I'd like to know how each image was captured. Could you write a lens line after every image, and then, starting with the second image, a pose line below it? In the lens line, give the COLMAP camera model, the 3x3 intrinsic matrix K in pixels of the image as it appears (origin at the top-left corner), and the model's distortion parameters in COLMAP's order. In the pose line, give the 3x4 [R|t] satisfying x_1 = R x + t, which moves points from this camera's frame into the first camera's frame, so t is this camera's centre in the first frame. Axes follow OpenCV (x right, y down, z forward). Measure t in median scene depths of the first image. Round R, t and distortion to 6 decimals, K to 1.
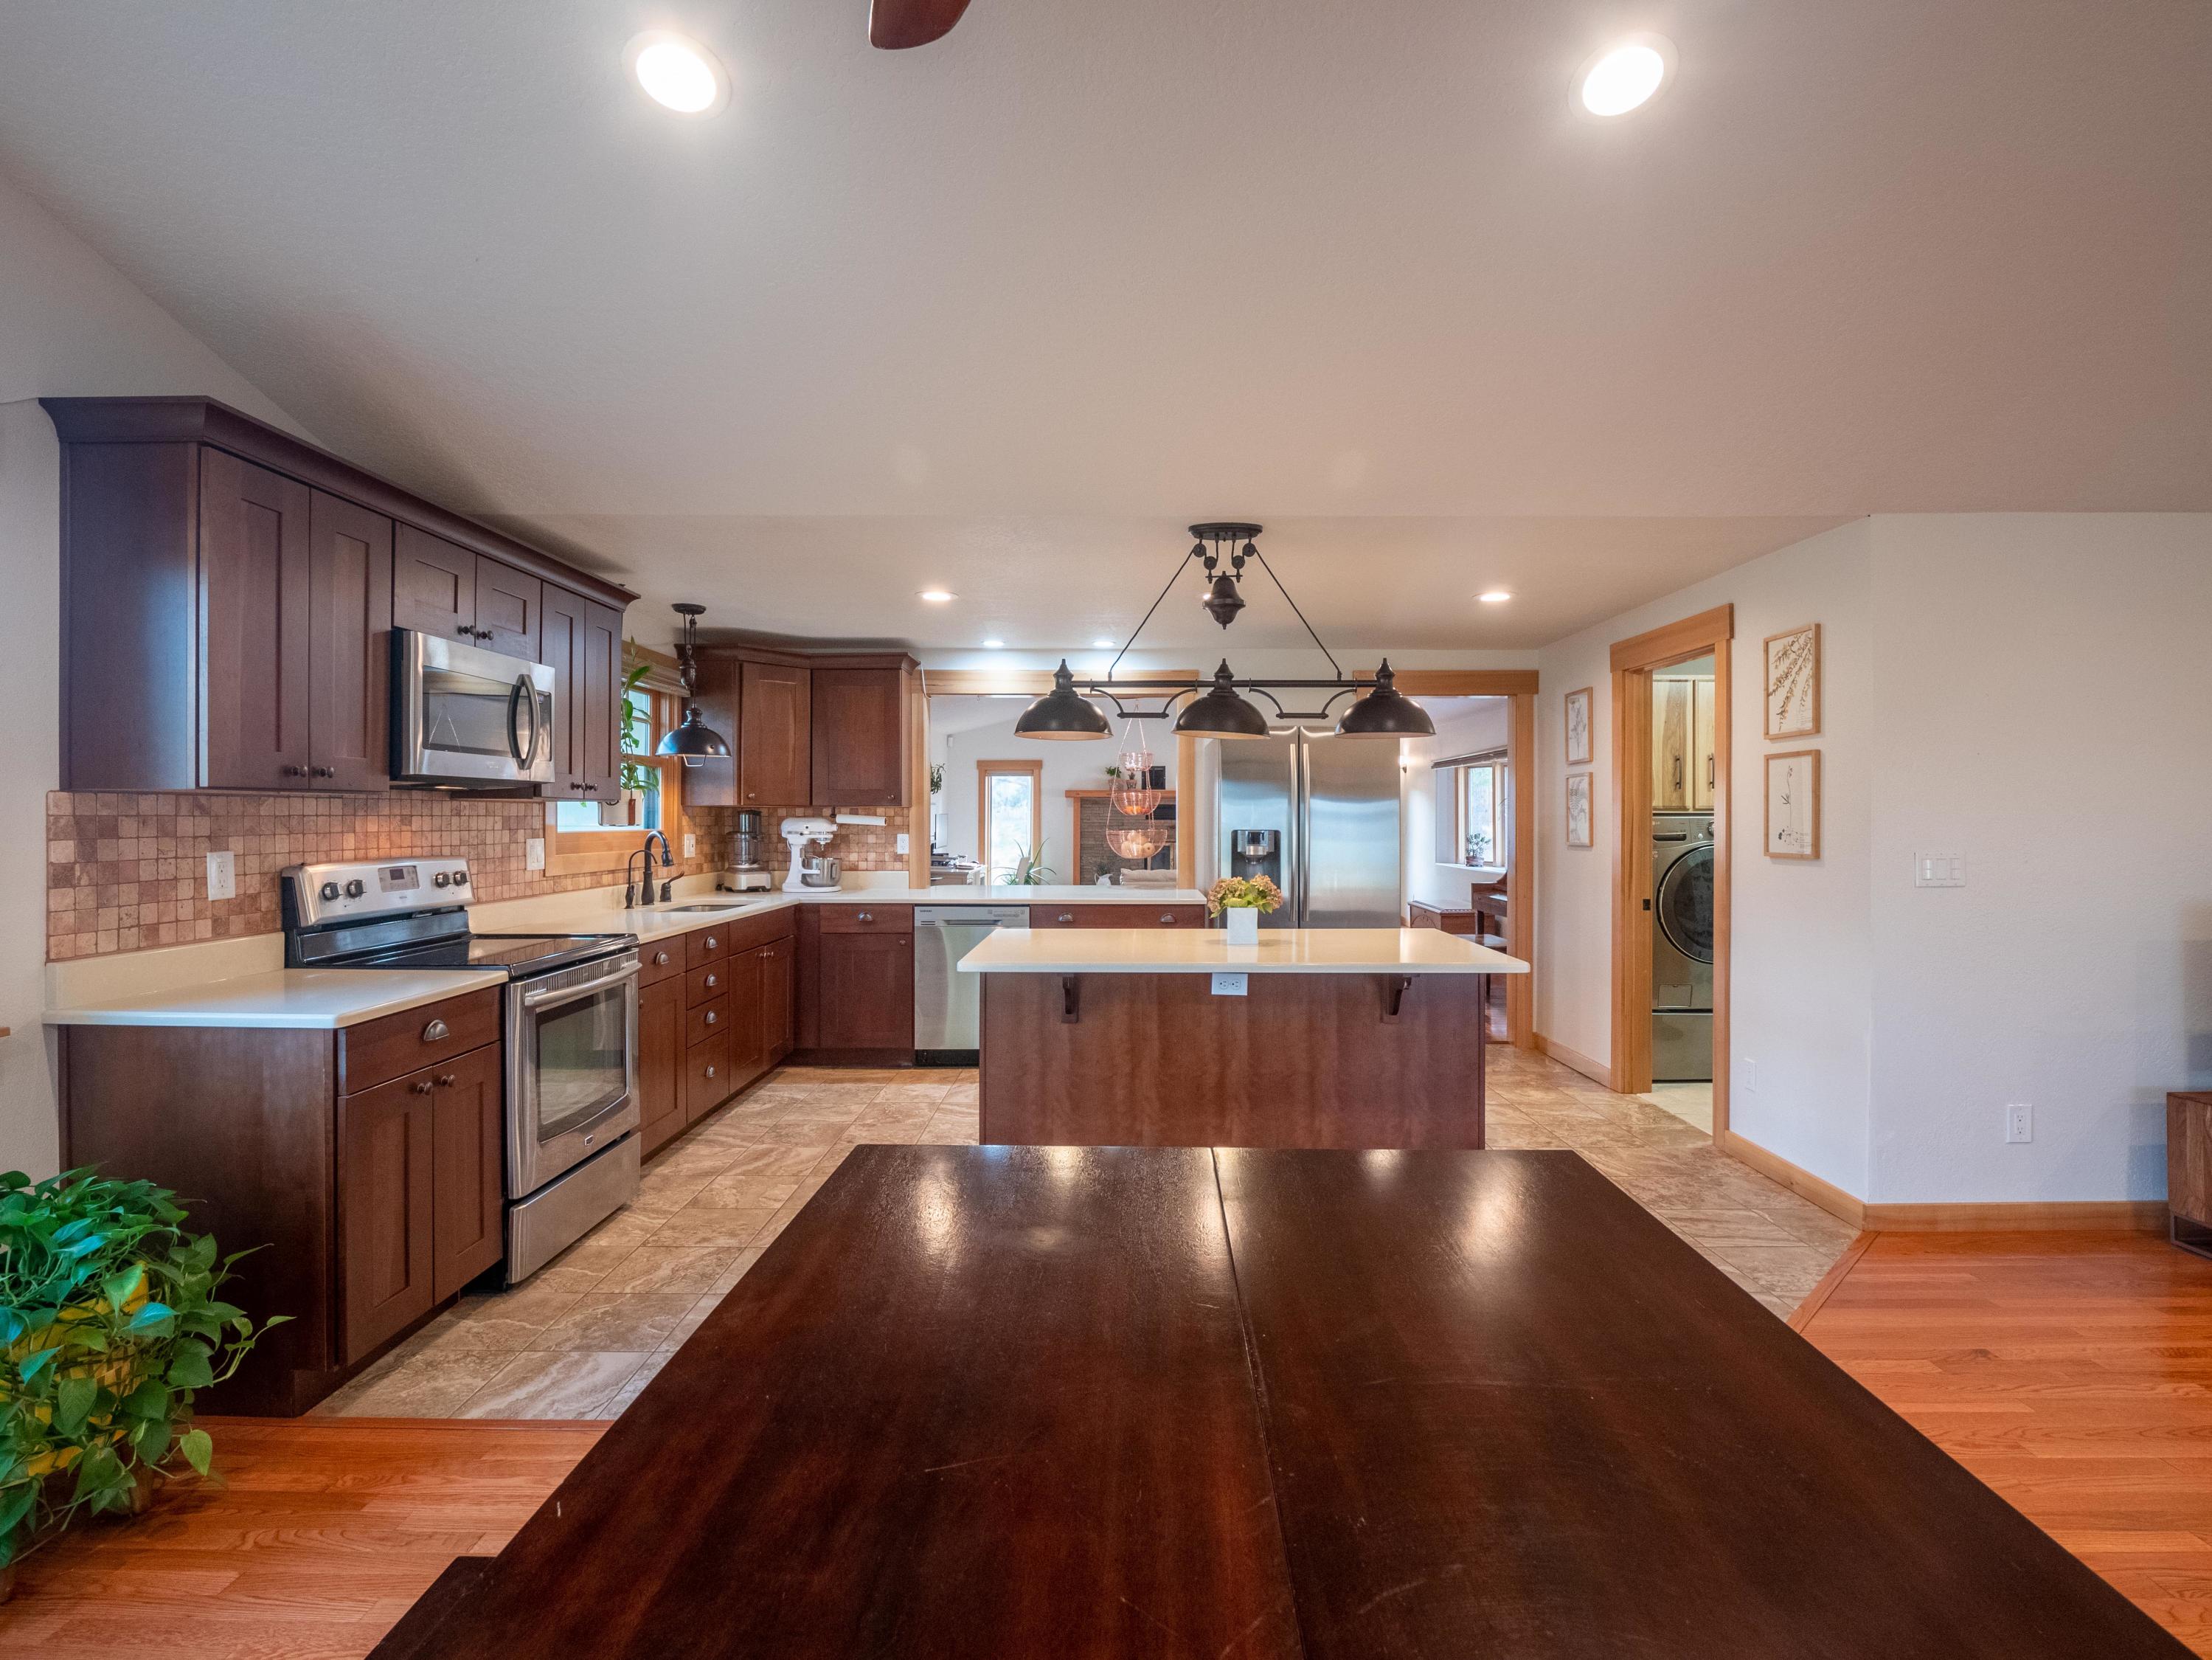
lens RADIAL K [[1071.0, 0, 1106.0], [0, 1071.0, 820.8], [0, 0, 1]] dist [-0.015426, -0.001127]
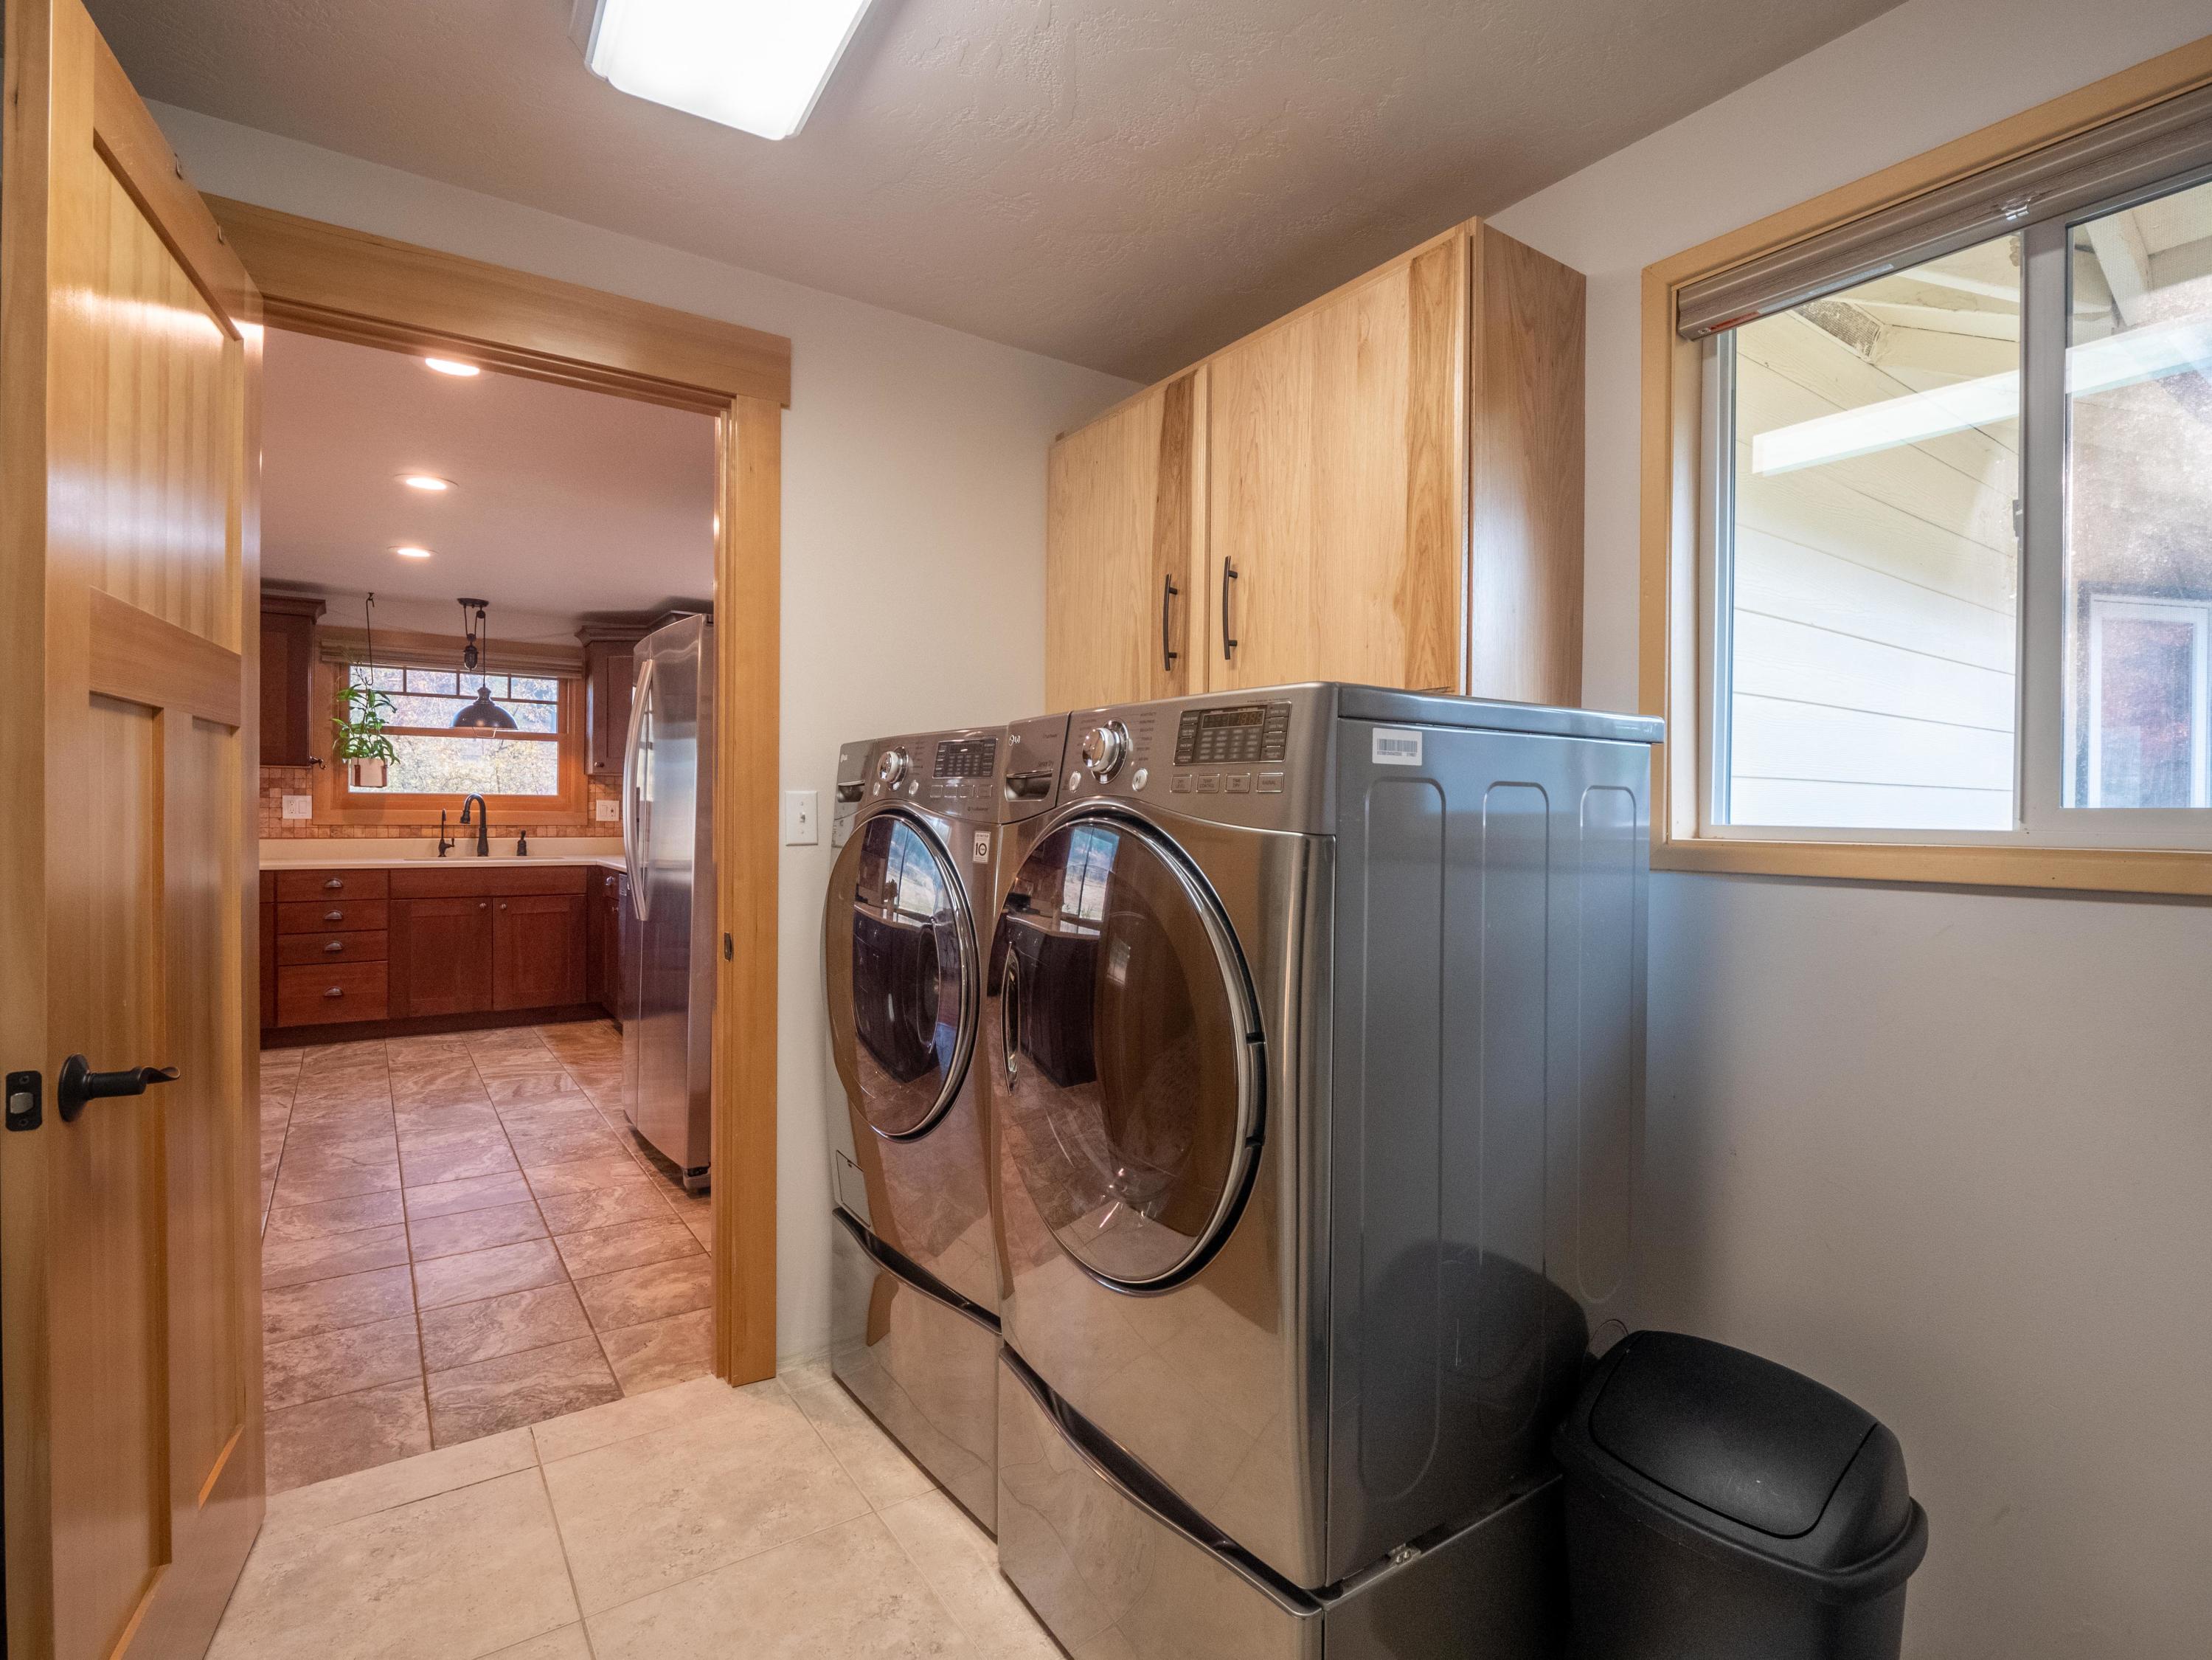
lens RADIAL K [[1071.0, 0, 1107.6], [0, 1071.0, 822.5], [0, 0, 1]] dist [-0.015426, -0.001127]
pose [[0.580600, 0.010403, -0.814122, 0.838089], [-0.010863, 0.999928, 0.005029, 0.024387], [0.814116, 0.005924, 0.580672, 0.785082]]
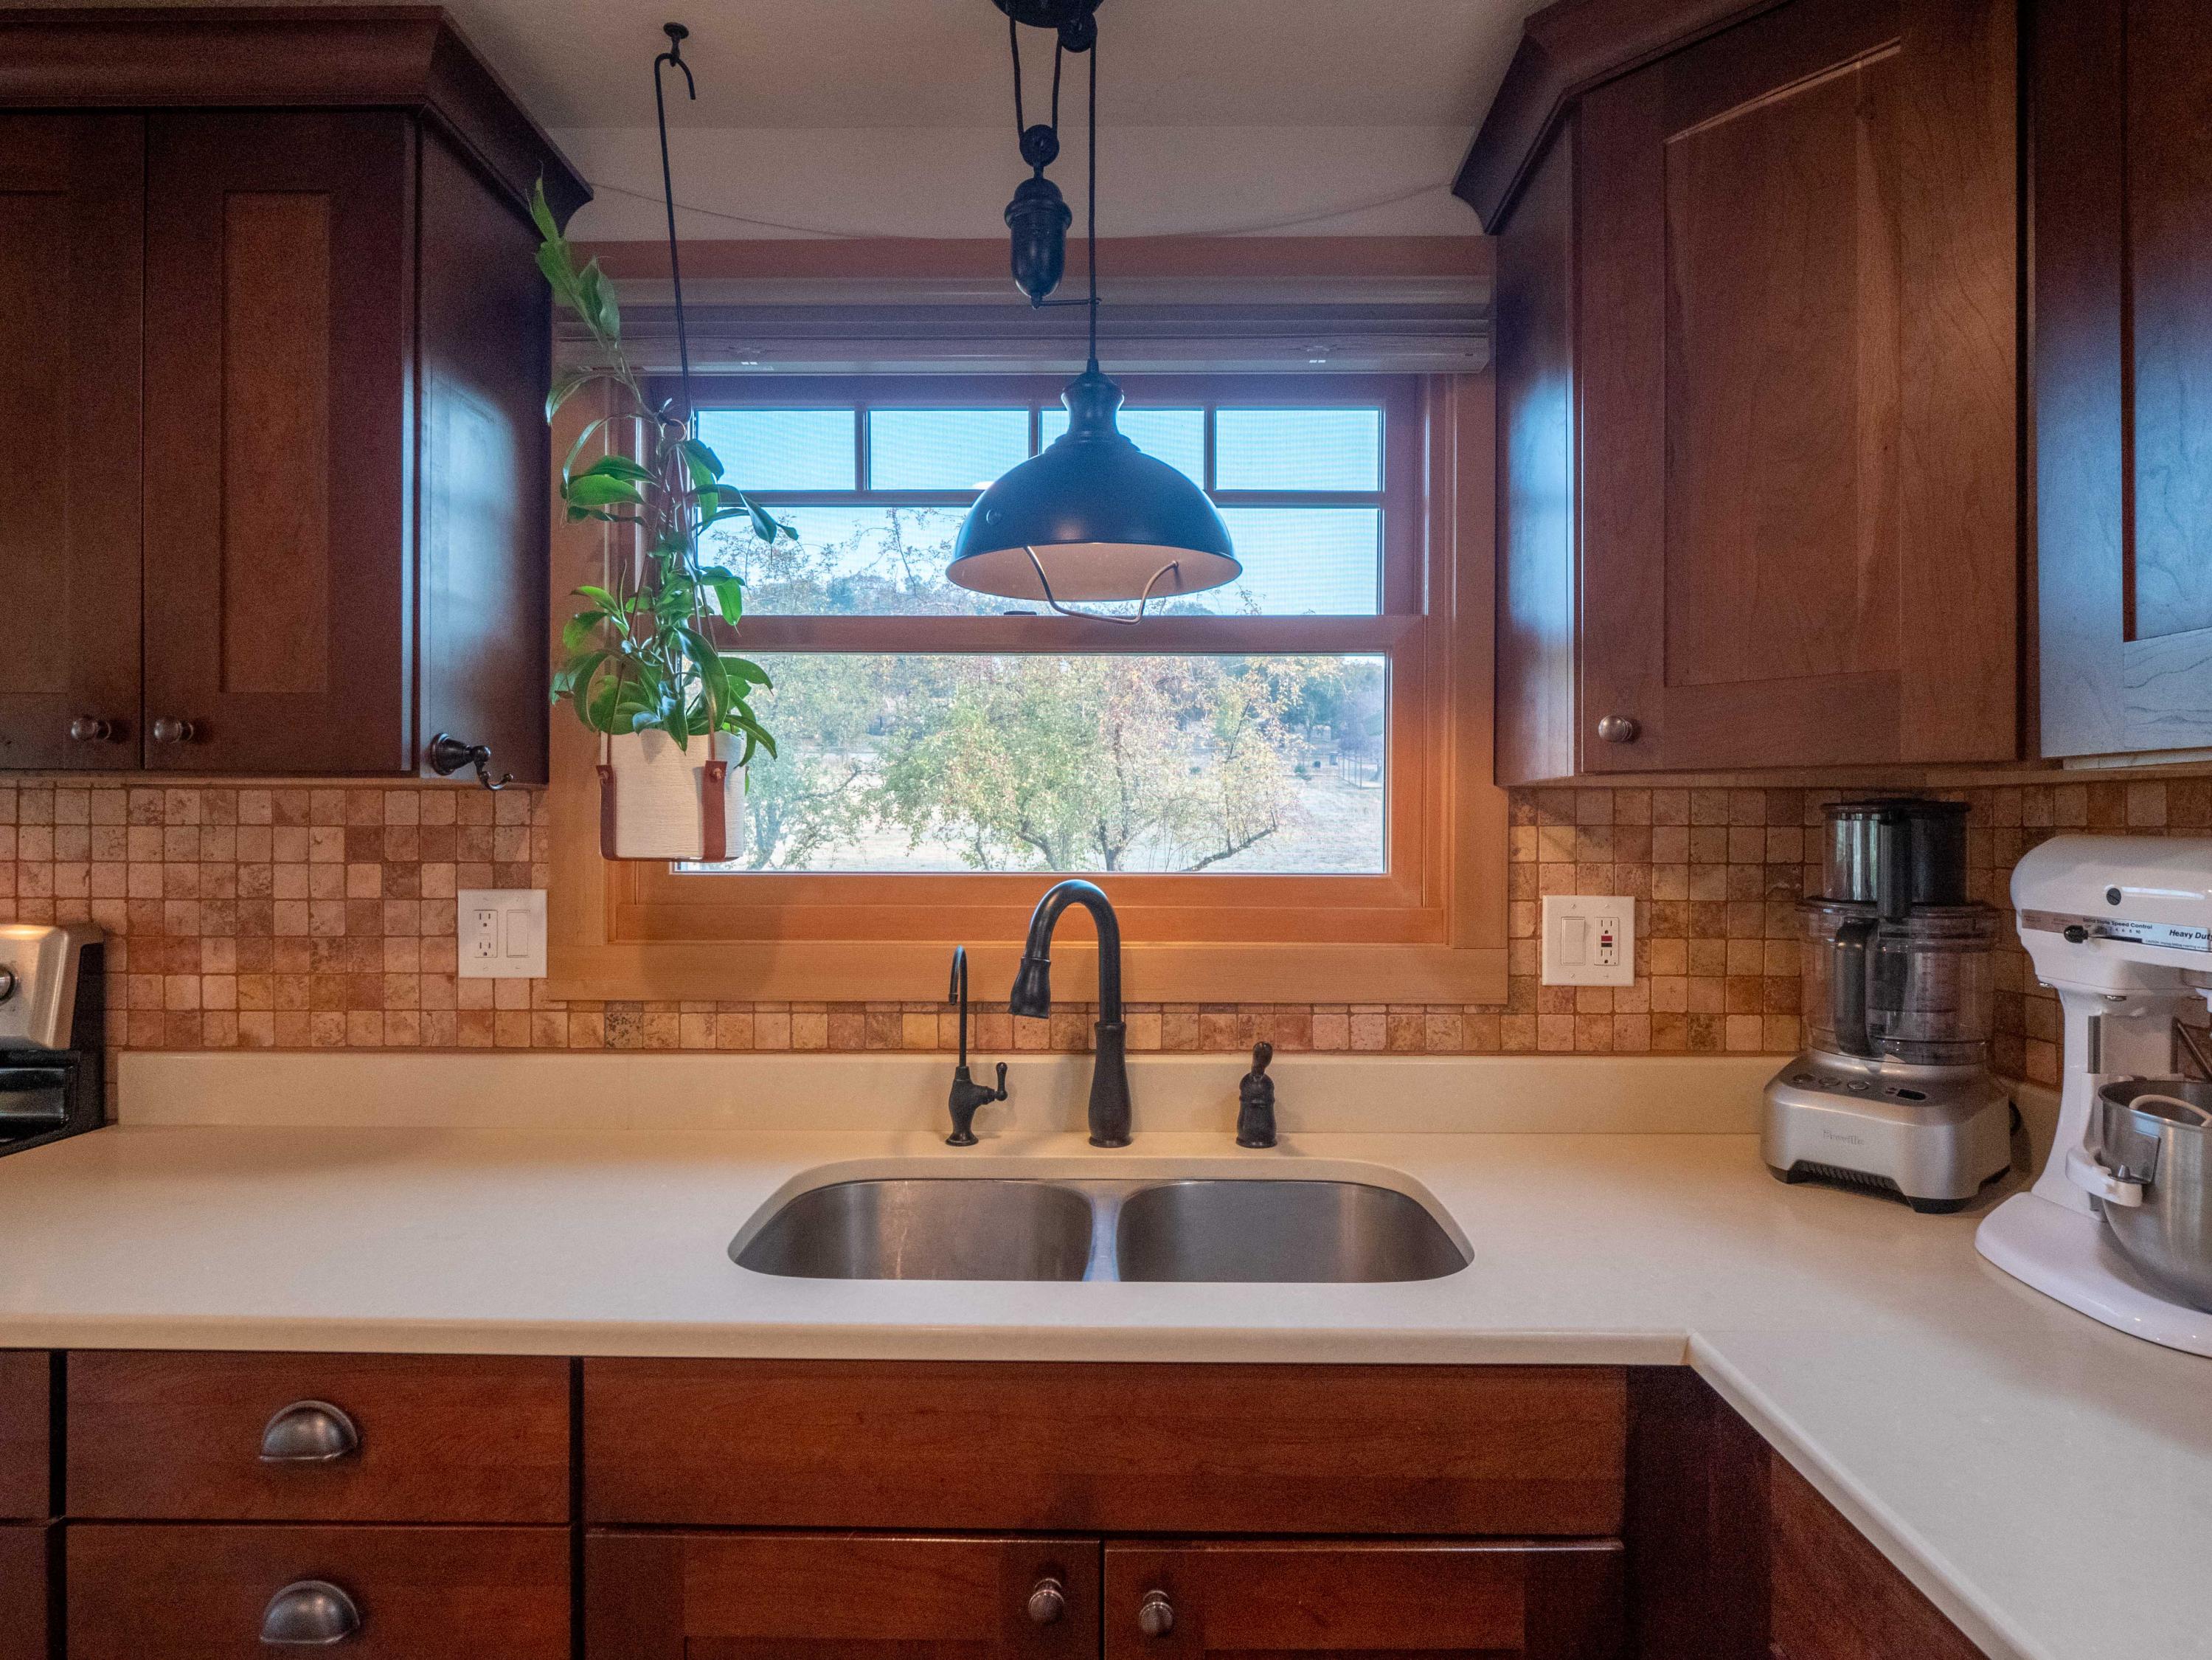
lens RADIAL K [[1158.6, 0, 1124.0], [0, 1158.6, 822.8], [0, 0, 1]] dist [-0.003648, -0.001053]
pose [[0.004362, -0.000887, -0.999990, -0.112109], [-0.004248, 0.999991, -0.000906, -0.004513], [0.999981, 0.004252, 0.004358, 0.896449]]
